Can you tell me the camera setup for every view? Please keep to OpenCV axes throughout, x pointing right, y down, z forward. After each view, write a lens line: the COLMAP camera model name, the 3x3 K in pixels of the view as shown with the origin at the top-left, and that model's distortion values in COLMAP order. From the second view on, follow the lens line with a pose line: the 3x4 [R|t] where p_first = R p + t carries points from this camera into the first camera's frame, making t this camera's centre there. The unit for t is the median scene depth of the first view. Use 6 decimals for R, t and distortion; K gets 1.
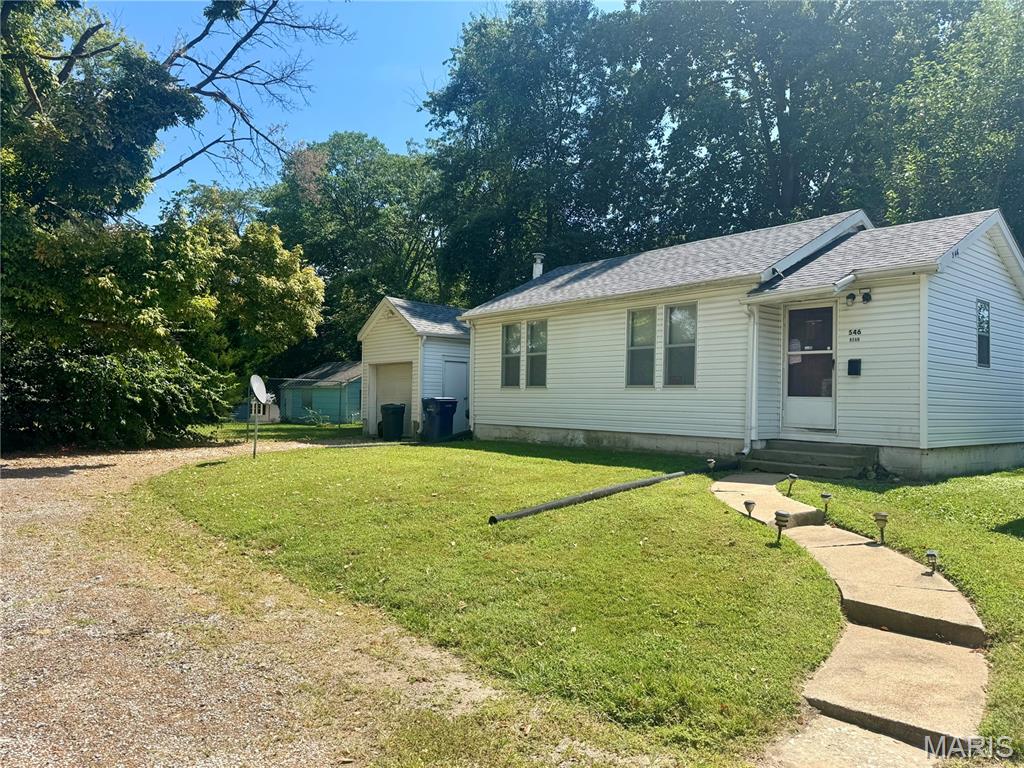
lens RADIAL K [[727.2, 0, 508.7], [0, 727.2, 378.1], [0, 0, 1]] dist [0.060487, -0.077897]
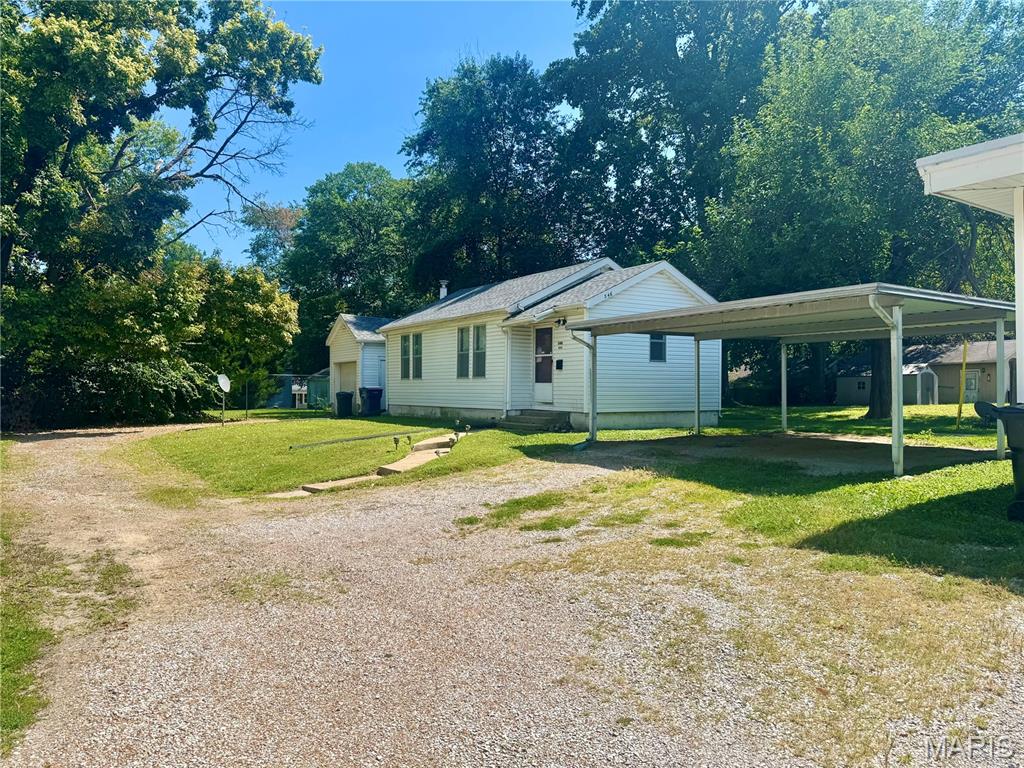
lens RADIAL K [[727.2, 0, 506.9], [0, 727.2, 392.8], [0, 0, 1]] dist [0.060487, -0.077897]
pose [[0.994648, -0.015183, -0.102198, 0.381854], [0.018957, 0.999170, 0.036059, -0.009391], [0.101566, -0.037804, 0.994110, -0.465492]]
